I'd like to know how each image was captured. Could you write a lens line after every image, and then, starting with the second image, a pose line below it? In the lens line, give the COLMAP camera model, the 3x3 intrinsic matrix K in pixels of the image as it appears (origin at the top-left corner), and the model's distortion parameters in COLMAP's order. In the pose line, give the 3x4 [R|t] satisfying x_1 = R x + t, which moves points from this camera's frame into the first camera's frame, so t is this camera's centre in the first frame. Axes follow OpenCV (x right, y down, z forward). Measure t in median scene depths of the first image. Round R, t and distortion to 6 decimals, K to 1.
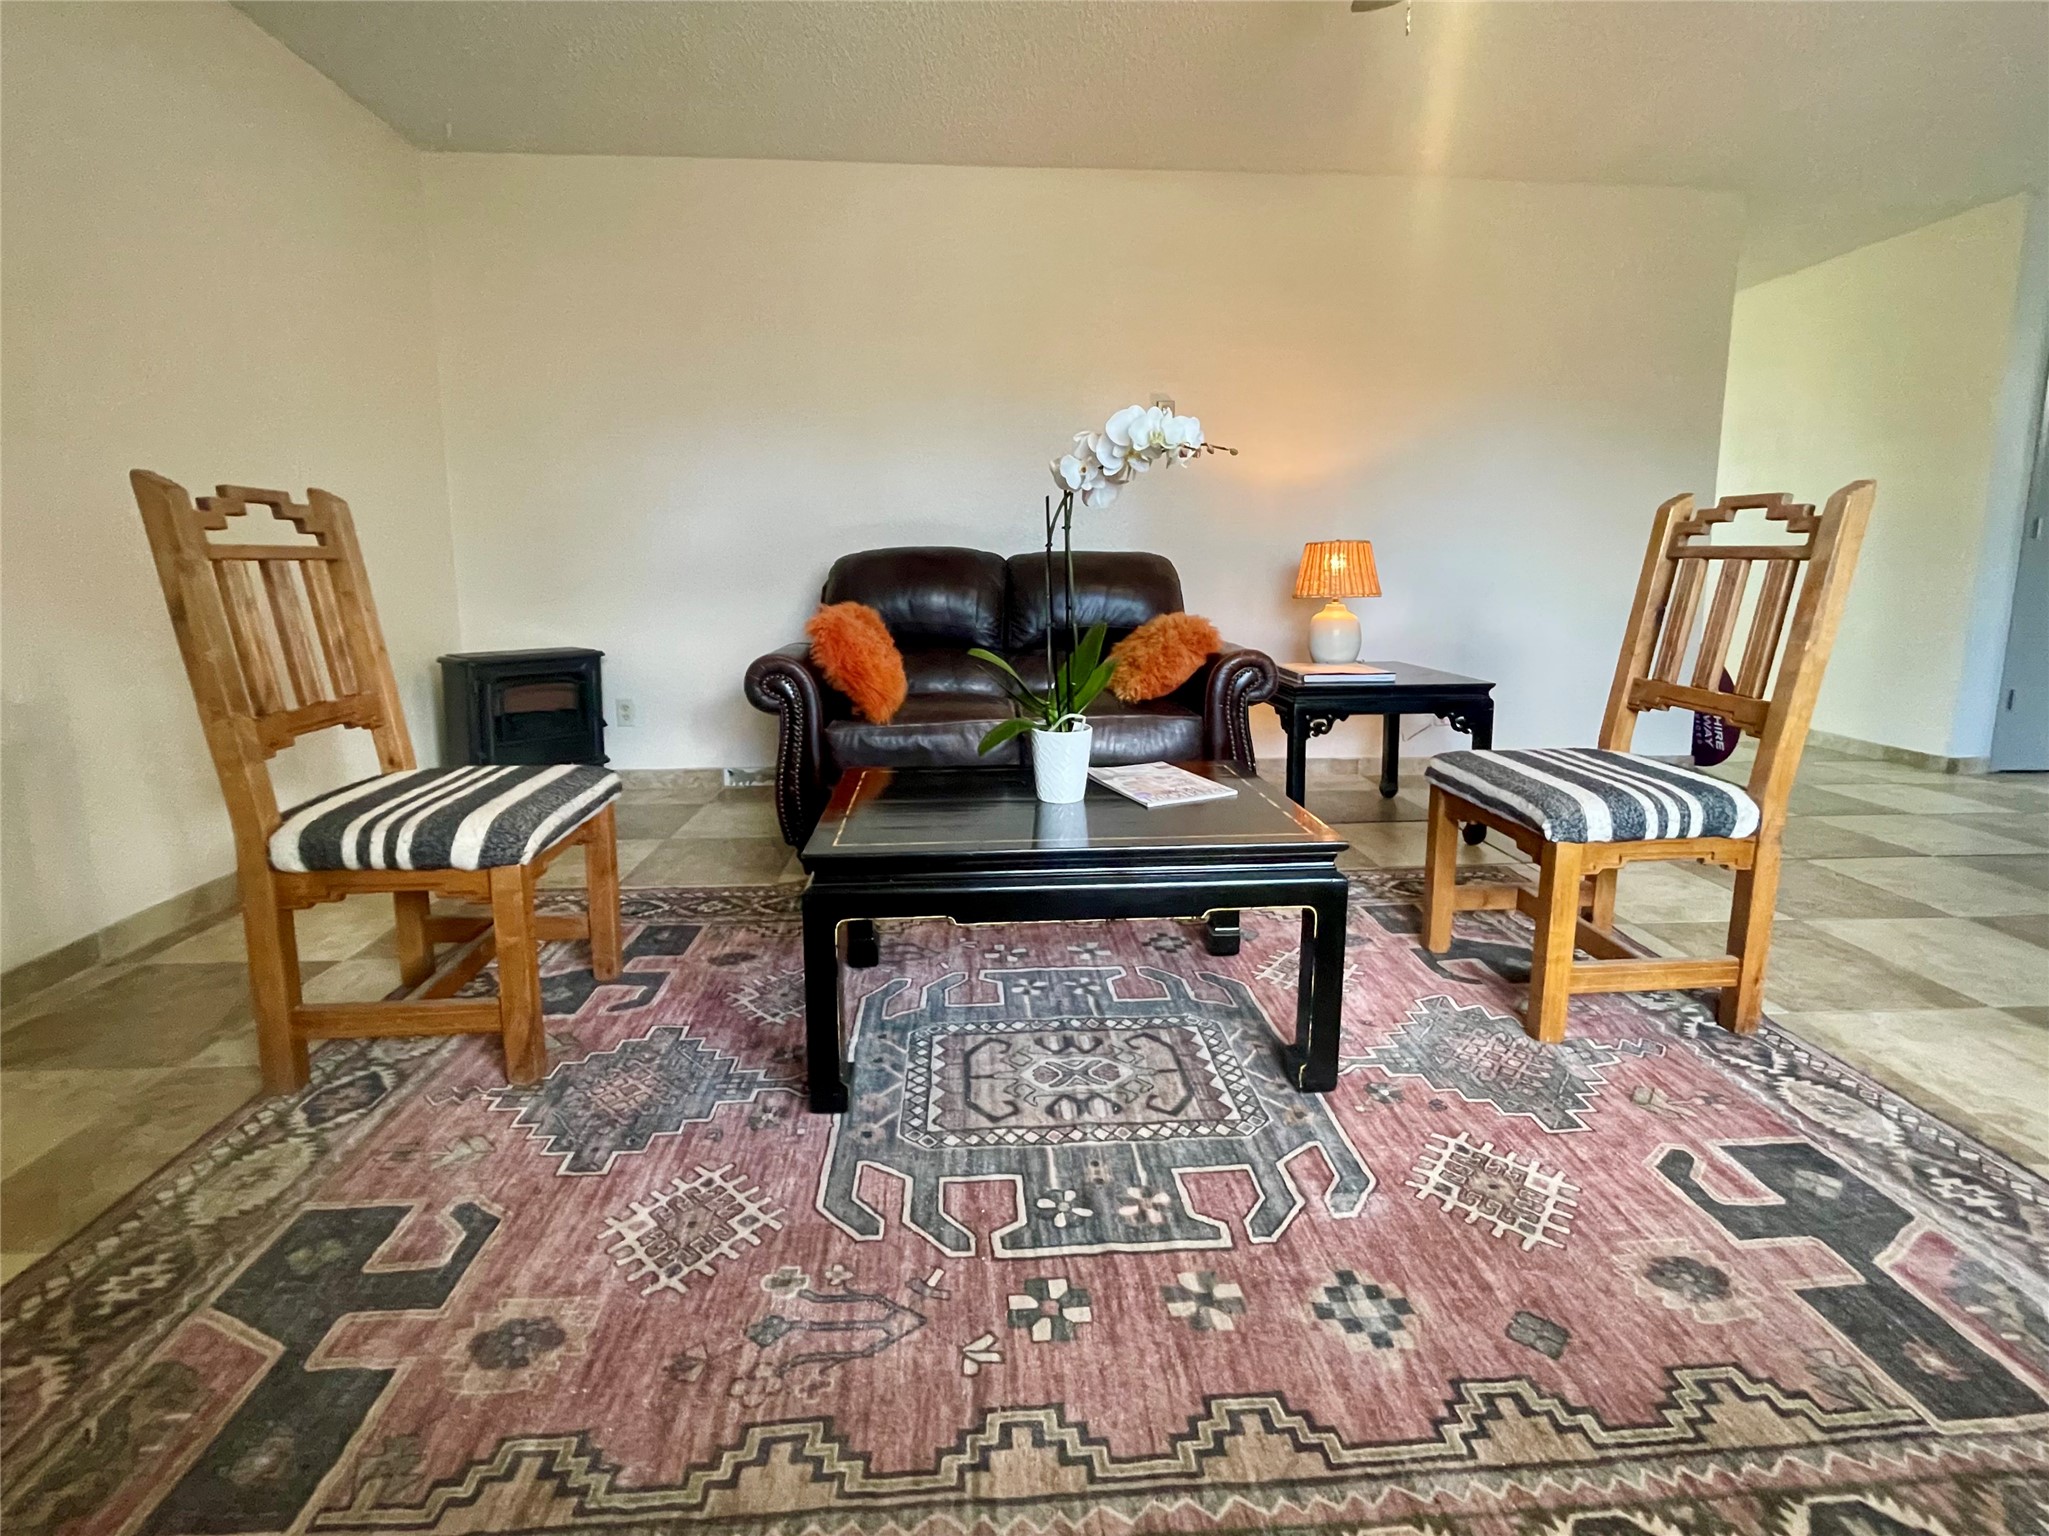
lens RADIAL K [[822.5, 0, 991.1], [0, 822.5, 764.3], [0, 0, 1]] dist [-0.004439, -0.000577]
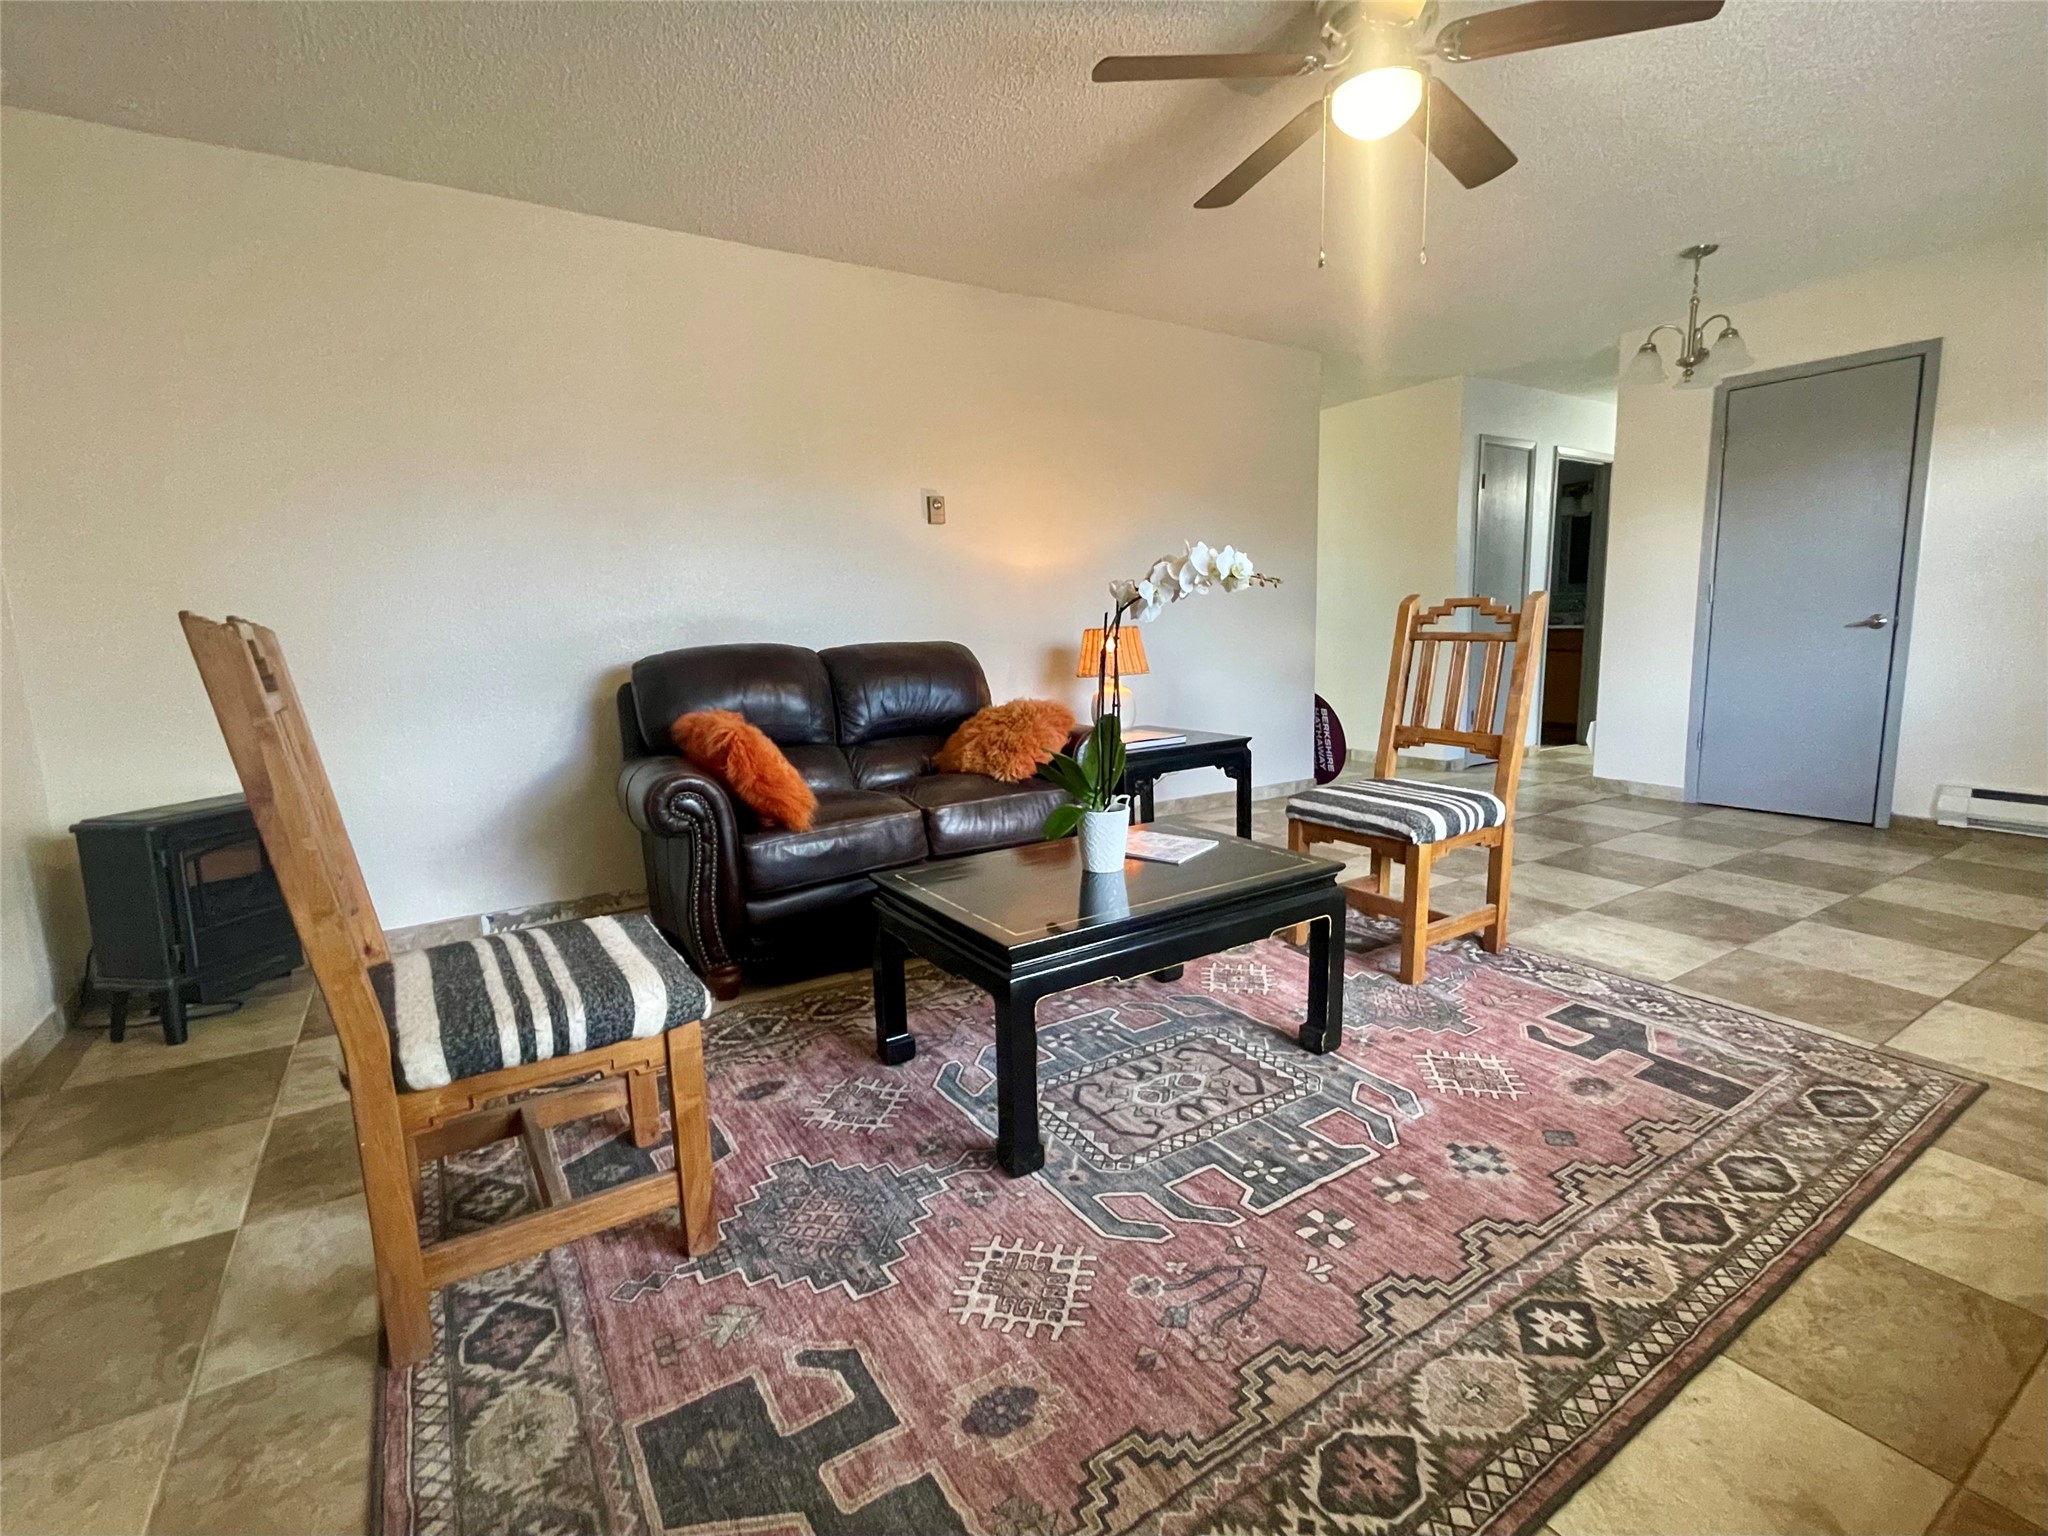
lens RADIAL K [[922.1, 0, 946.1], [0, 922.1, 760.8], [0, 0, 1]] dist [-0.000347, -0.008079]
pose [[0.889604, -0.095489, 0.446639, -0.847605], [0.141822, 0.987314, -0.071396, -0.045491], [-0.434155, 0.126857, 0.891861, -0.116224]]
